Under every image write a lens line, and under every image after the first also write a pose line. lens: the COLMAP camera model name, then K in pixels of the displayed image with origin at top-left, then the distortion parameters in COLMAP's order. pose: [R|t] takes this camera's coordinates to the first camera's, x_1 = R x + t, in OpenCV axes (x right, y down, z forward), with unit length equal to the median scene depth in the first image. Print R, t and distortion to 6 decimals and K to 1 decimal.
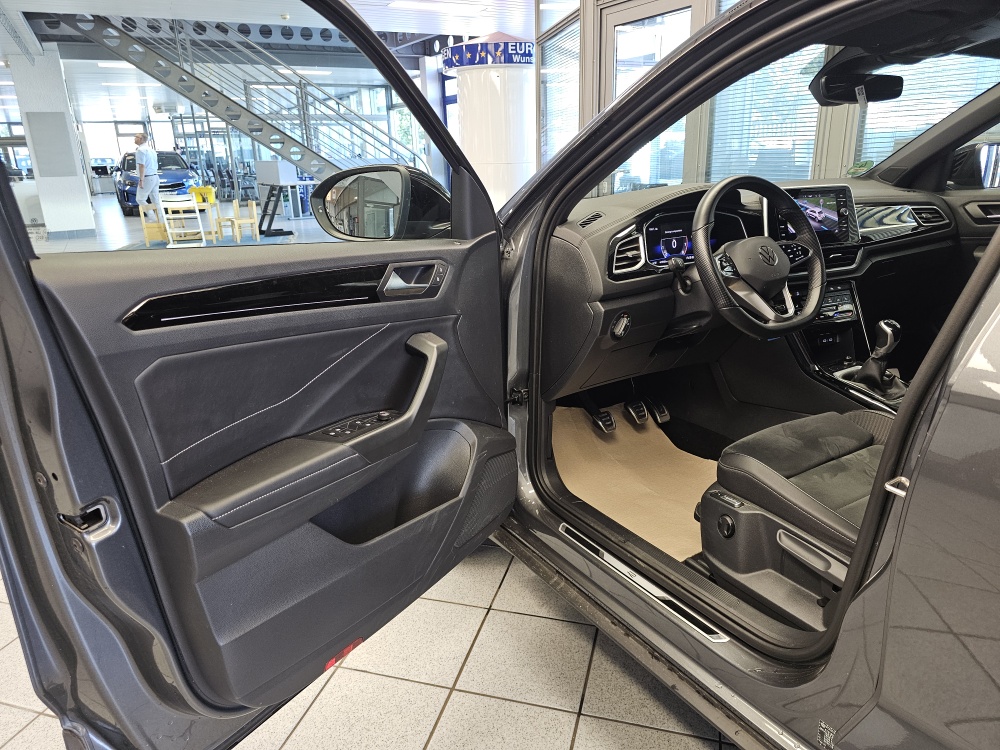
lens RADIAL K [[677.1, 0, 499.2], [0, 677.1, 369.6], [0, 0, 1]] dist [0.041802, -0.036729]
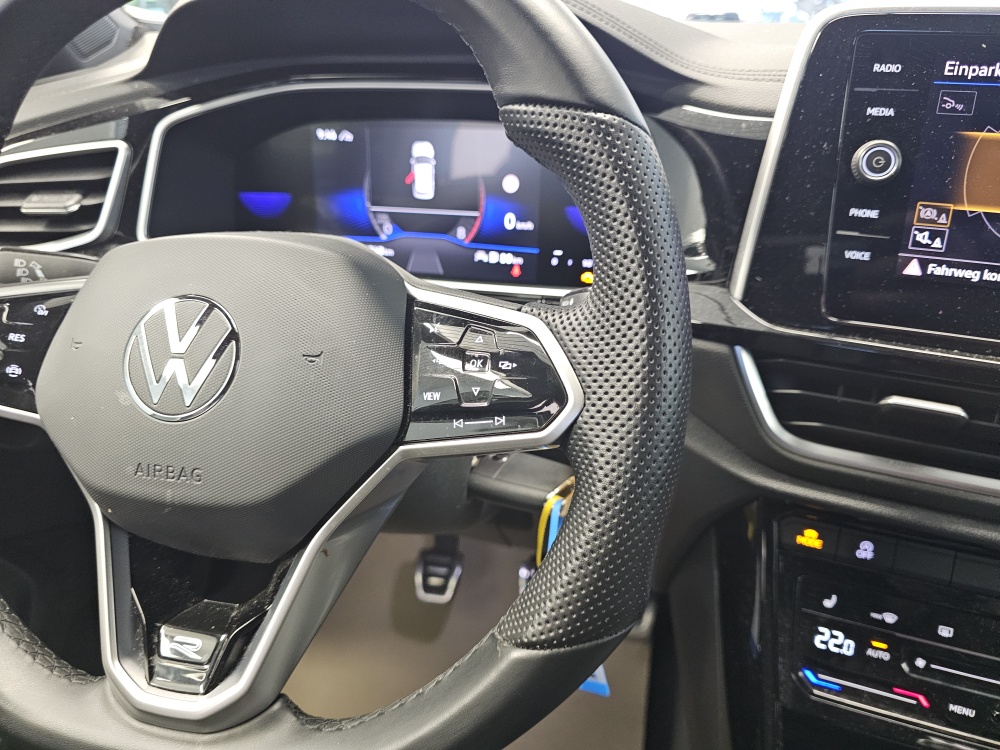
lens RADIAL K [[704.6, 0, 503.5], [0, 704.6, 371.9], [0, 0, 1]] dist [0.032512, -0.048060]
pose [[0.703522, 0.333724, -0.627444, 0.506349], [-0.227500, 0.942182, 0.246042, -0.201603], [0.673276, -0.030352, 0.738768, 0.813948]]
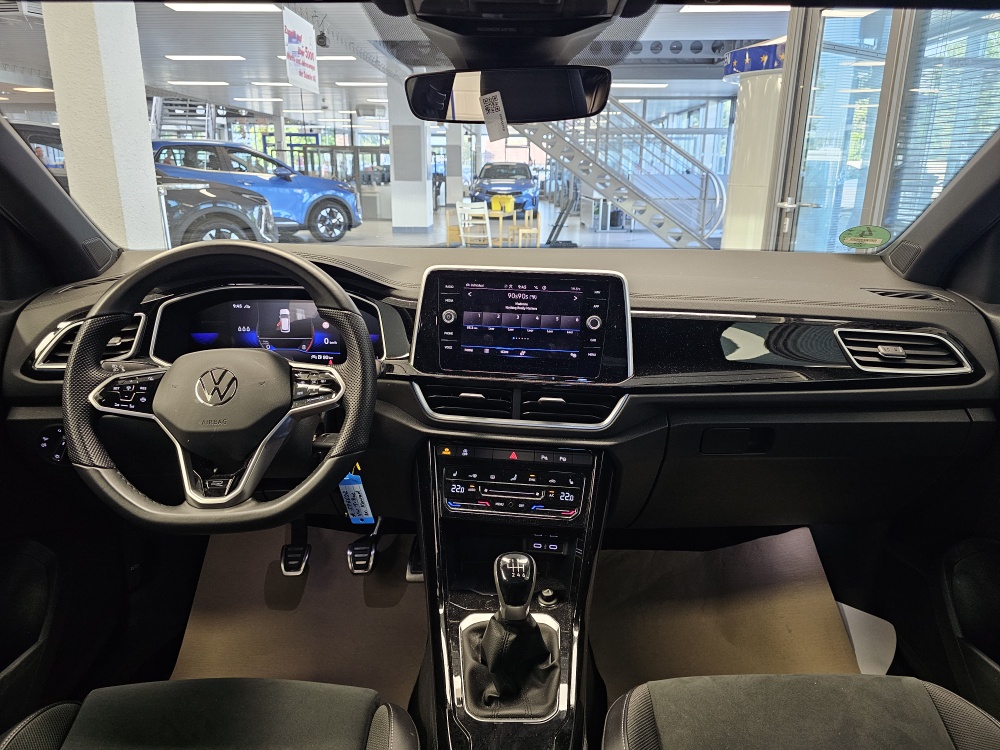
lens RADIAL K [[672.9, 0, 502.3], [0, 672.9, 363.2], [0, 0, 1]] dist [0.087792, -0.108084]
pose [[0.854865, 0.177602, -0.487508, 0.769222], [-0.189817, 0.981508, 0.024718, -0.216301], [0.482883, 0.071406, 0.872769, 0.549621]]
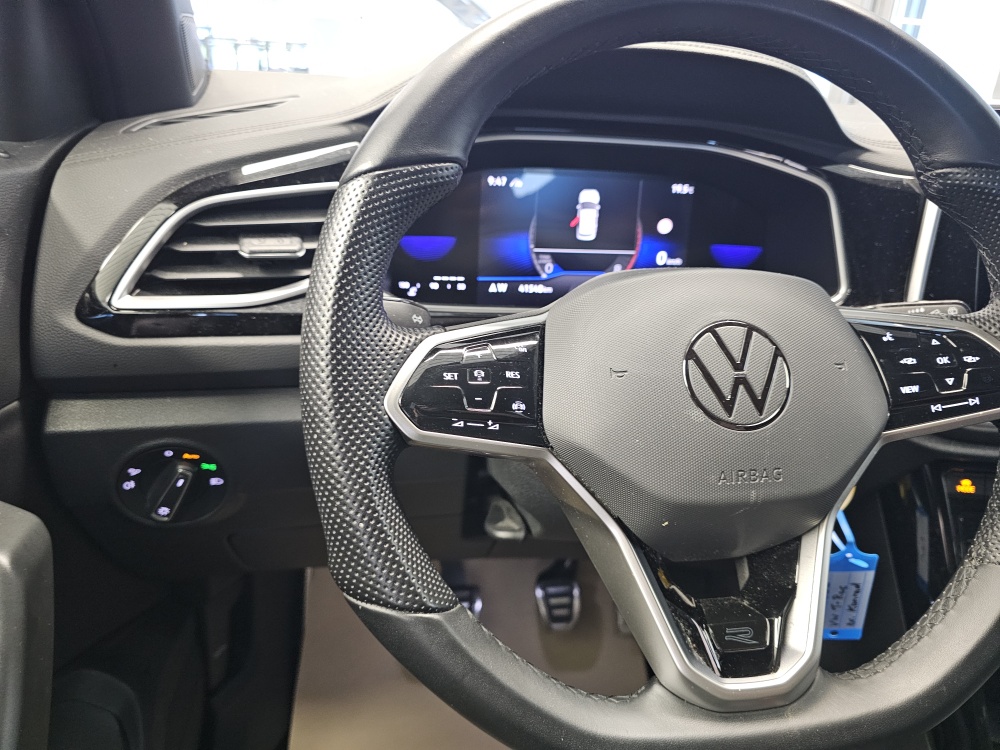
lens RADIAL K [[692.1, 0, 492.7], [0, 692.1, 370.4], [0, 0, 1]] dist [0.037695, -0.074902]
pose [[0.904589, 0.233732, -0.356494, 0.356517], [-0.208161, 0.971993, 0.109078, -0.154958], [0.372005, -0.024463, 0.927908, 0.691446]]
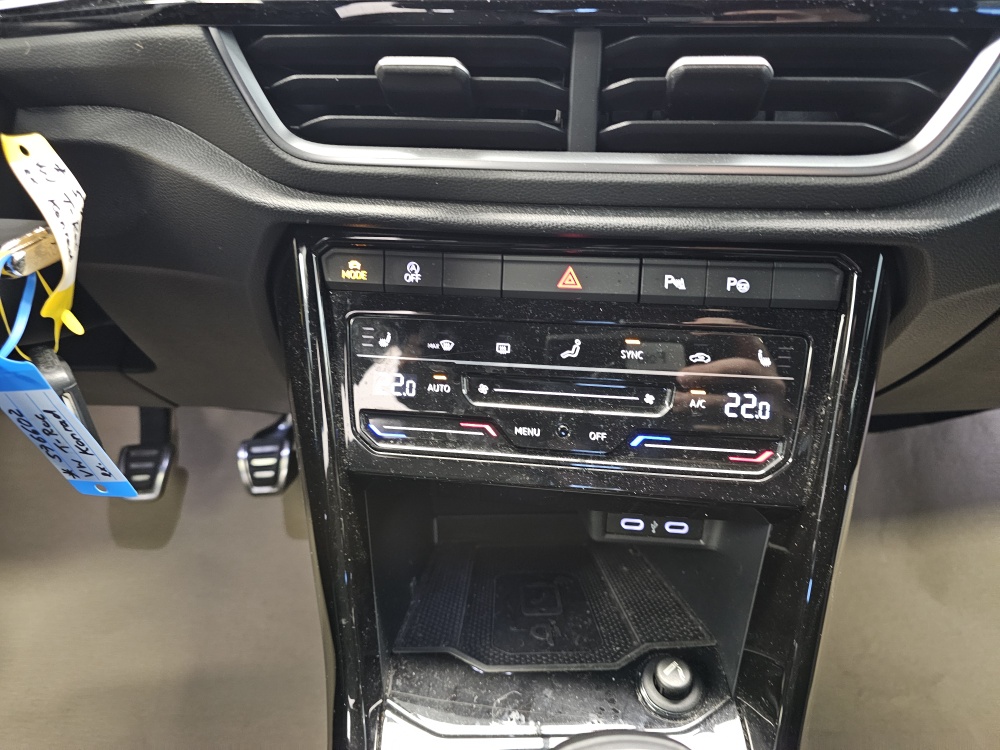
lens RADIAL K [[695.0, 0, 493.7], [0, 695.0, 365.3], [0, 0, 1]] dist [0.033044, -0.050791]
pose [[0.852959, 0.280471, -0.440223, 0.574999], [-0.162069, 0.943996, 0.287411, -0.152247], [0.496179, -0.173803, 0.850646, 0.903240]]
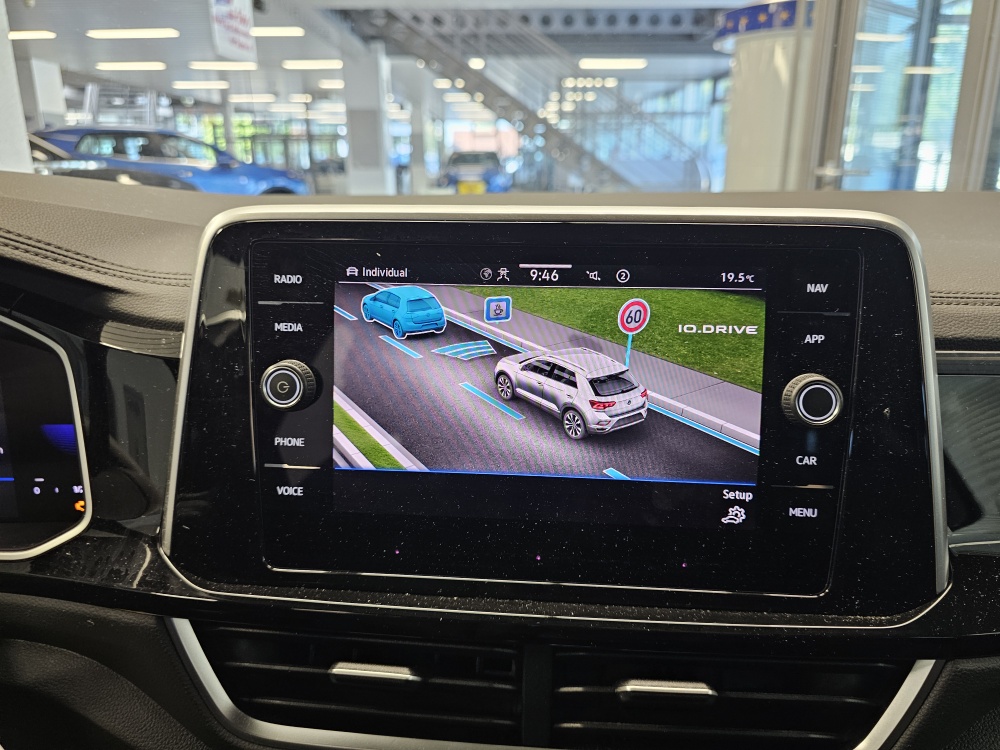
lens RADIAL K [[694.9, 0, 510.3], [0, 694.9, 373.5], [0, 0, 1]] dist [0.009602, -0.034053]
pose [[0.882403, 0.161603, -0.441870, 0.557749], [-0.163898, 0.985916, 0.033276, -0.250760], [0.441024, 0.043059, 0.896462, 0.910576]]
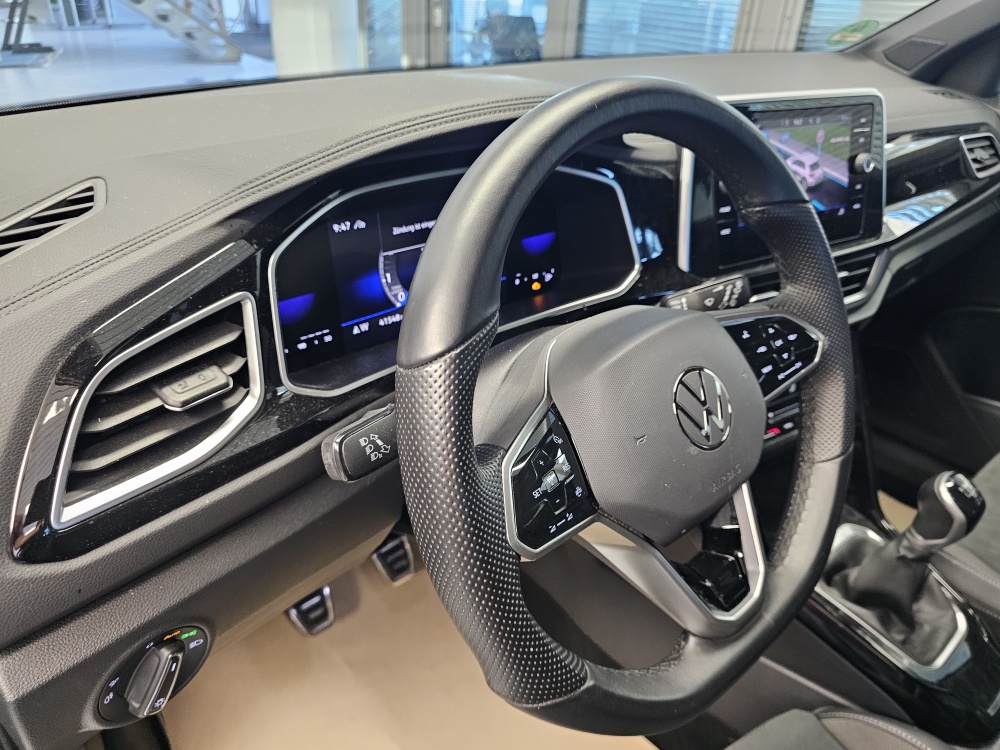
lens RADIAL K [[704.6, 0, 503.5], [0, 704.6, 371.9], [0, 0, 1]] dist [0.032512, -0.048060]
pose [[0.984031, -0.016286, 0.177249, 0.237018], [-0.022066, 0.976962, 0.212268, -0.211133], [-0.176622, -0.212790, 0.961002, 0.661298]]
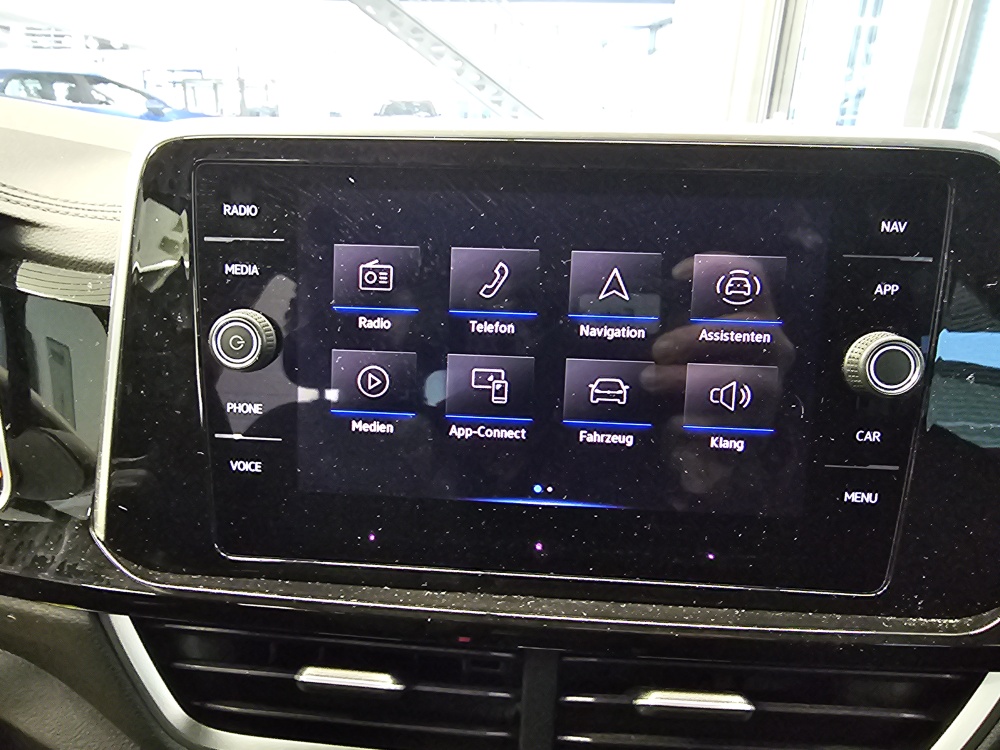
lens RADIAL K [[685.5, 0, 448.6], [0, 685.5, 374.8], [0, 0, 1]] dist [-0.002433, 0.001699]
pose [[0.885153, 0.199757, -0.420239, 0.531007], [-0.172759, 0.979689, 0.101802, -0.247753], [0.432039, -0.017511, 0.901685, 0.932689]]
